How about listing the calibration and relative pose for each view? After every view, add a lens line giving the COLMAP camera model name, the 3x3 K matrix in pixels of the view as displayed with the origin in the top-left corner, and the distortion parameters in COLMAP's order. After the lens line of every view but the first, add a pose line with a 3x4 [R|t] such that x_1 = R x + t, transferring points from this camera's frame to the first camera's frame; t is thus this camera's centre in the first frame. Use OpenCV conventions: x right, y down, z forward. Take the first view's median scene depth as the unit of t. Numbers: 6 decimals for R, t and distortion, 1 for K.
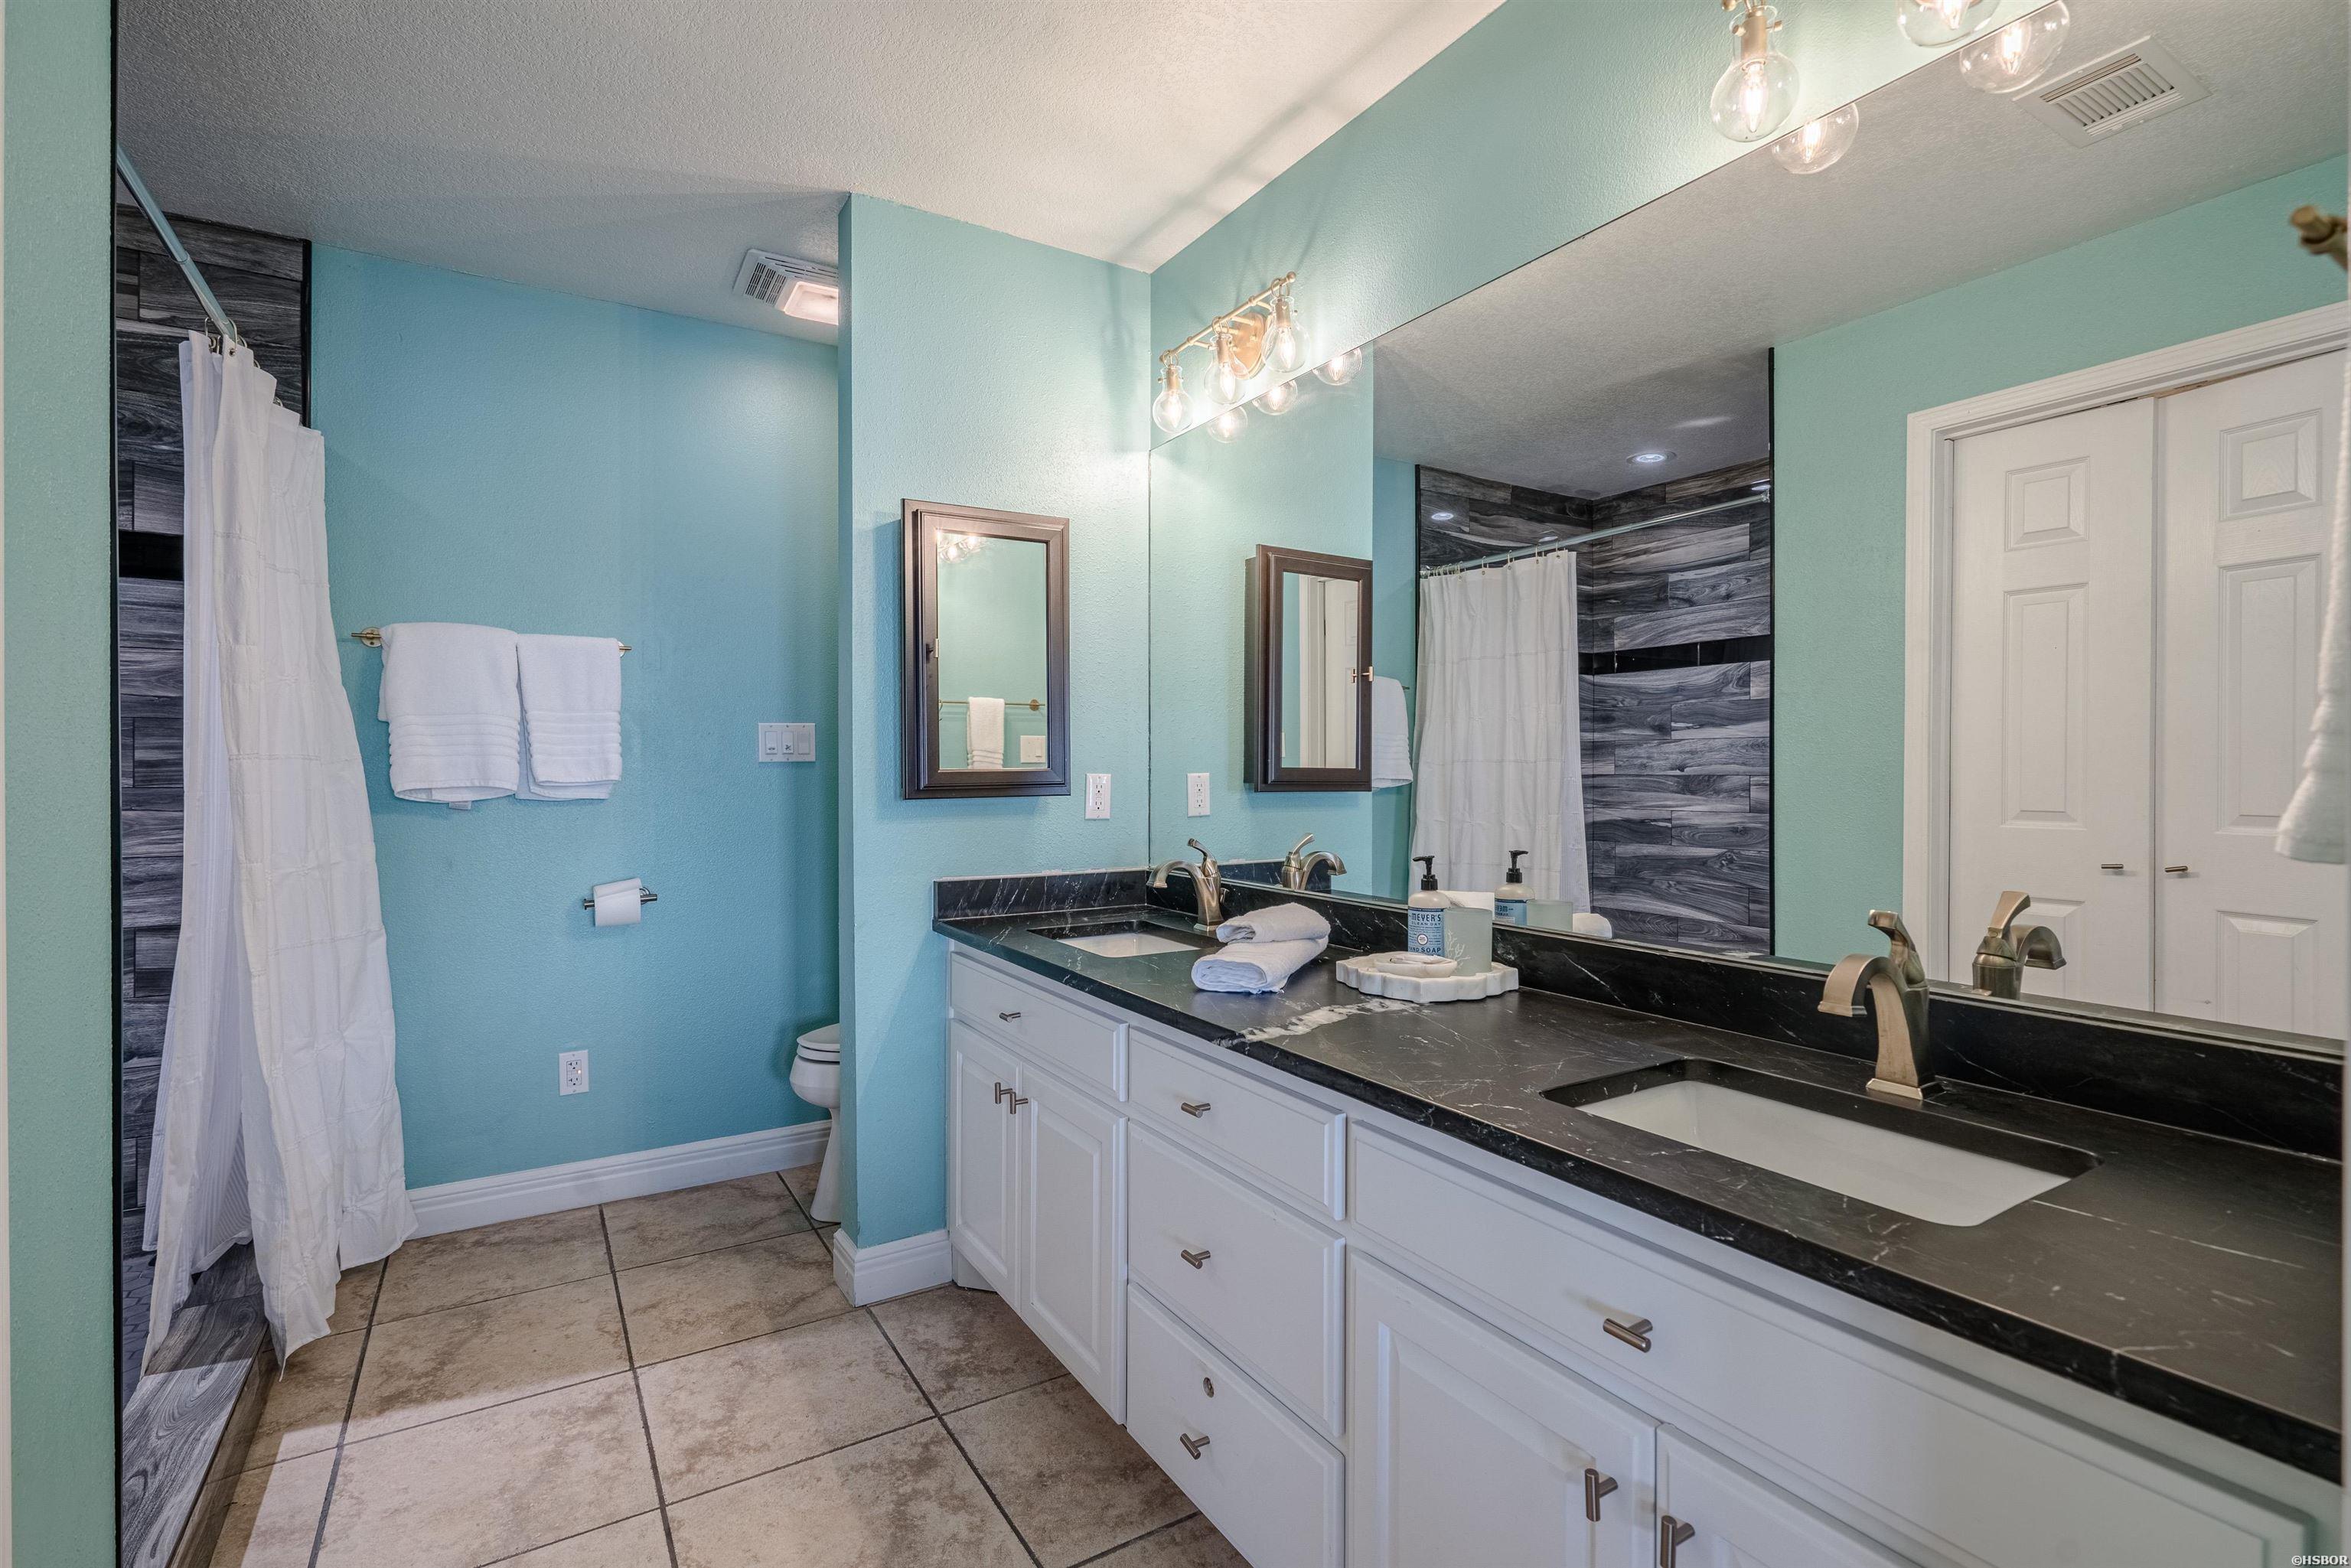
lens RADIAL K [[1077.6, 0, 1175.7], [0, 1077.6, 775.3], [0, 0, 1]] dist [-0.000836, 0.000459]
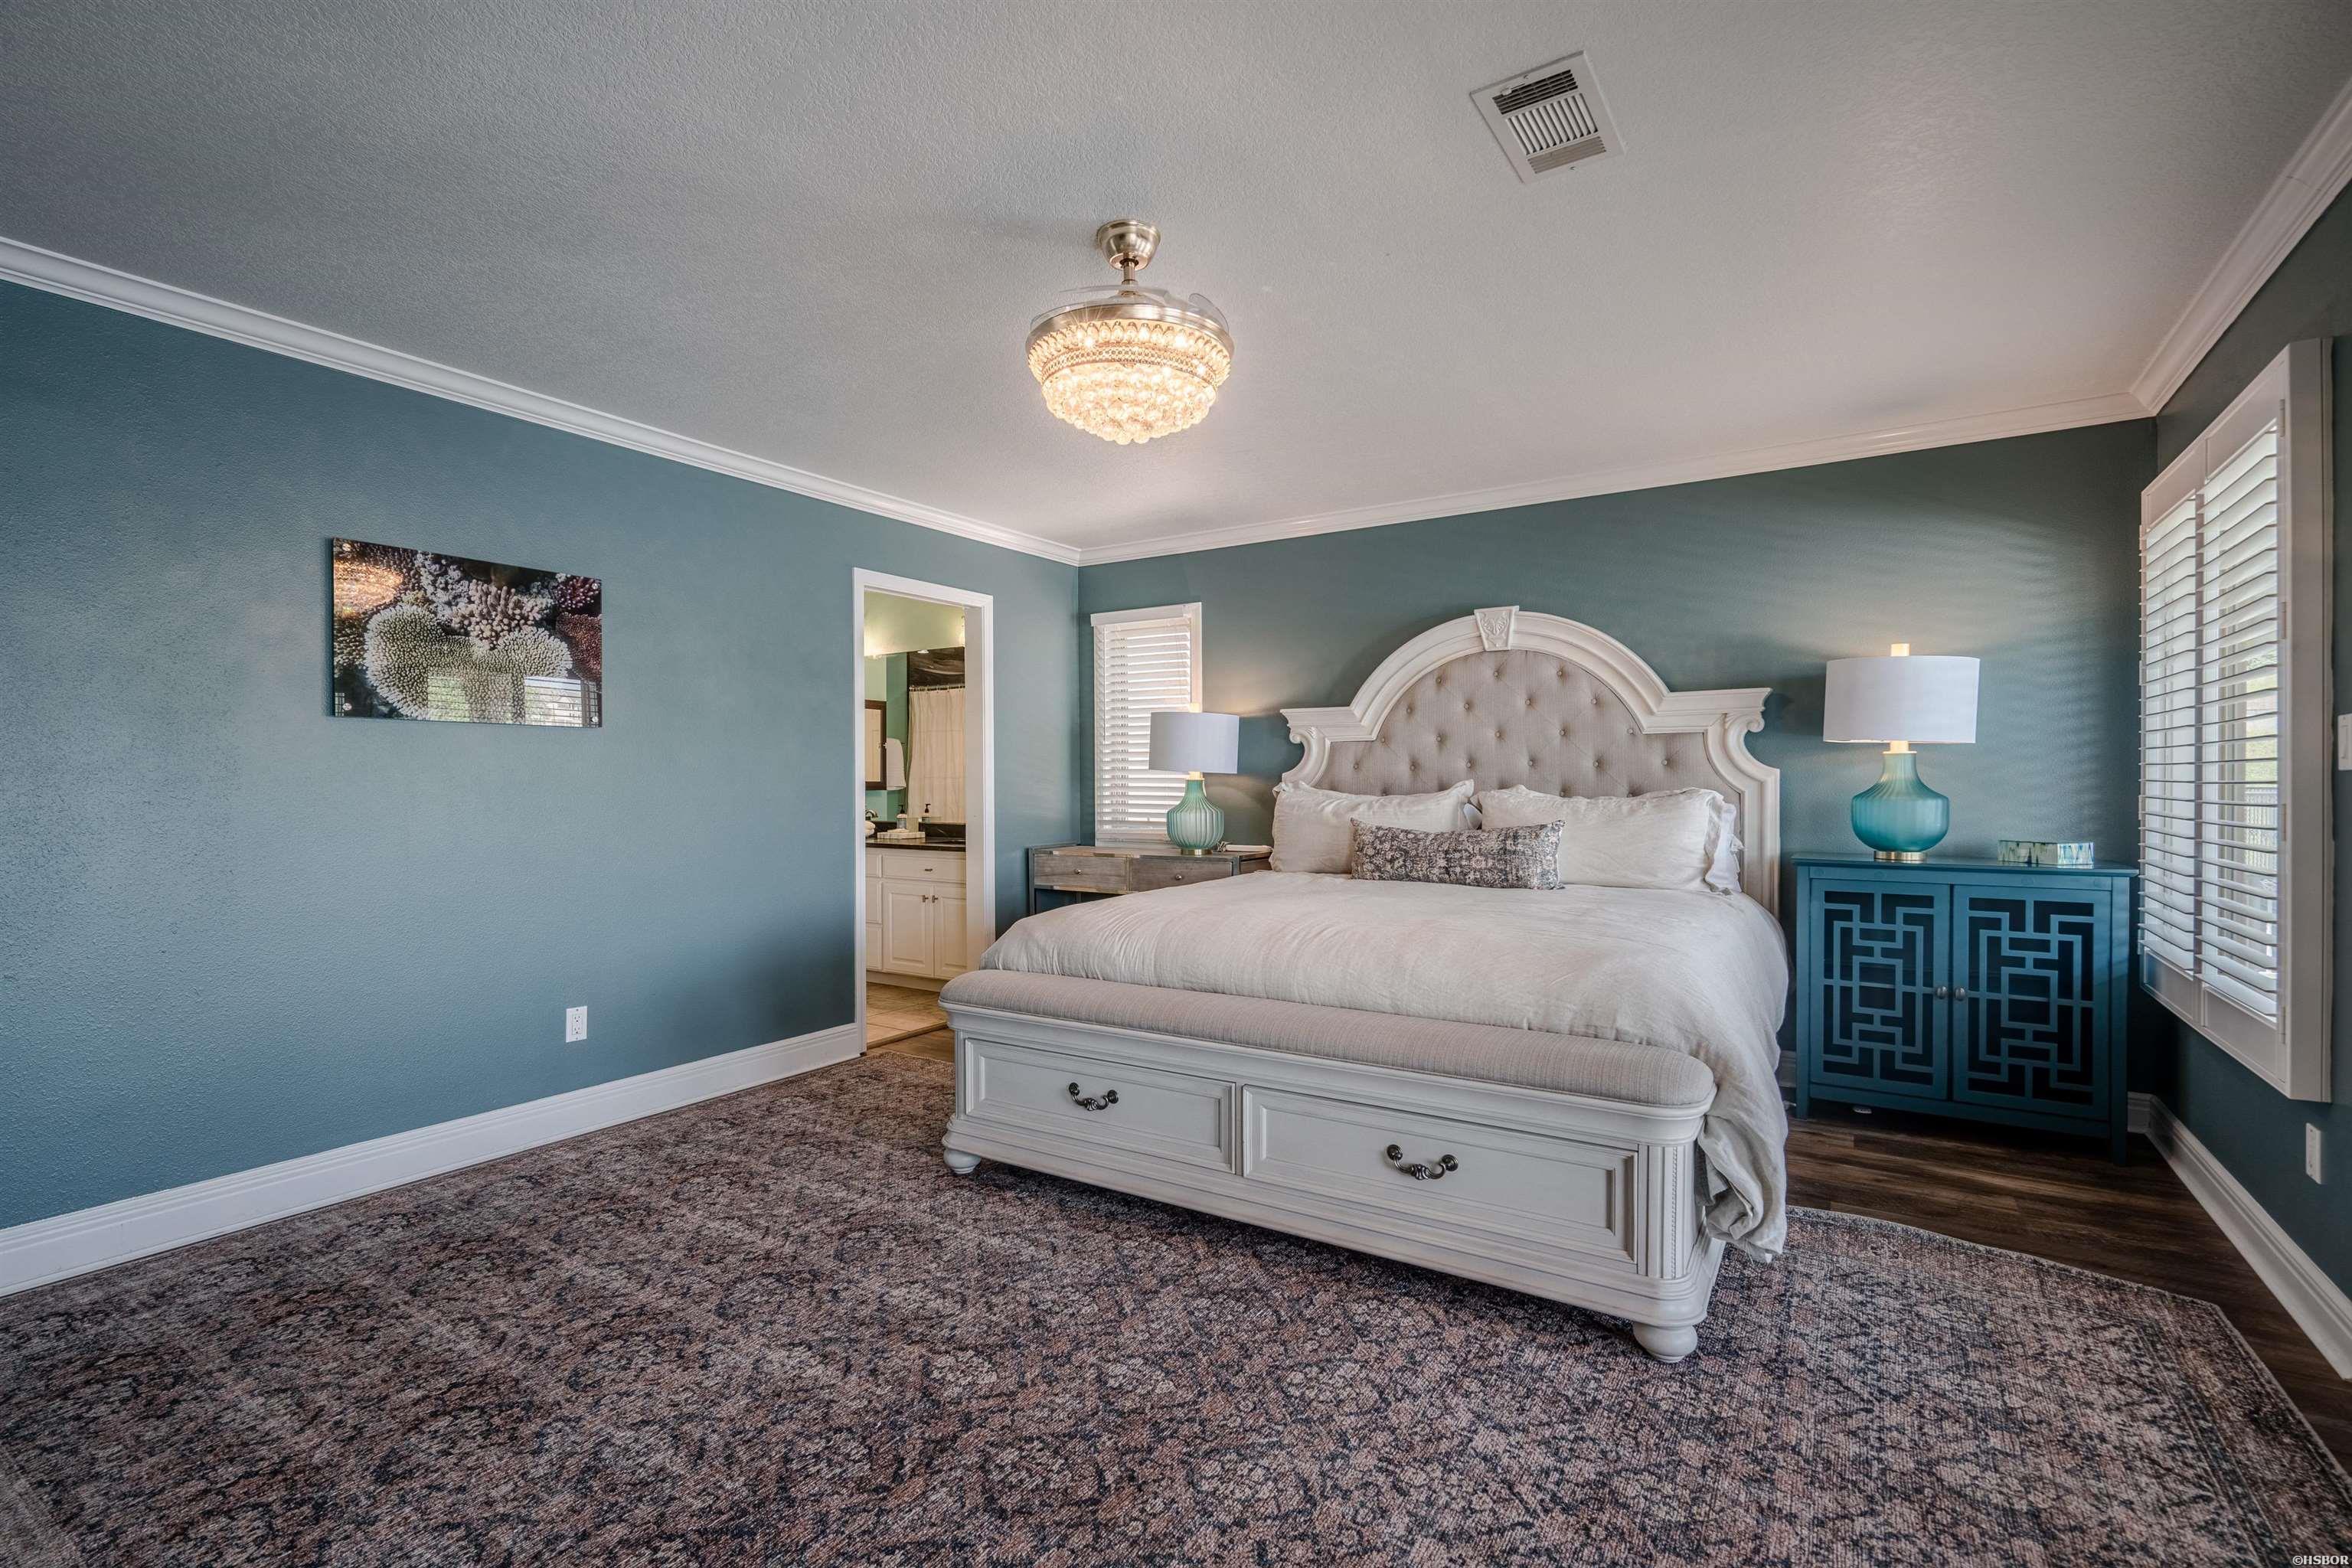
lens RADIAL K [[1078.1, 0, 1178.1], [0, 1078.1, 785.1], [0, 0, 1]] dist [-0.000836, 0.000459]
pose [[0.901902, -0.001339, 0.431939, -0.220522], [0.003559, 0.999984, -0.004331, 0.011382], [-0.431926, 0.005443, 0.901893, -1.184394]]
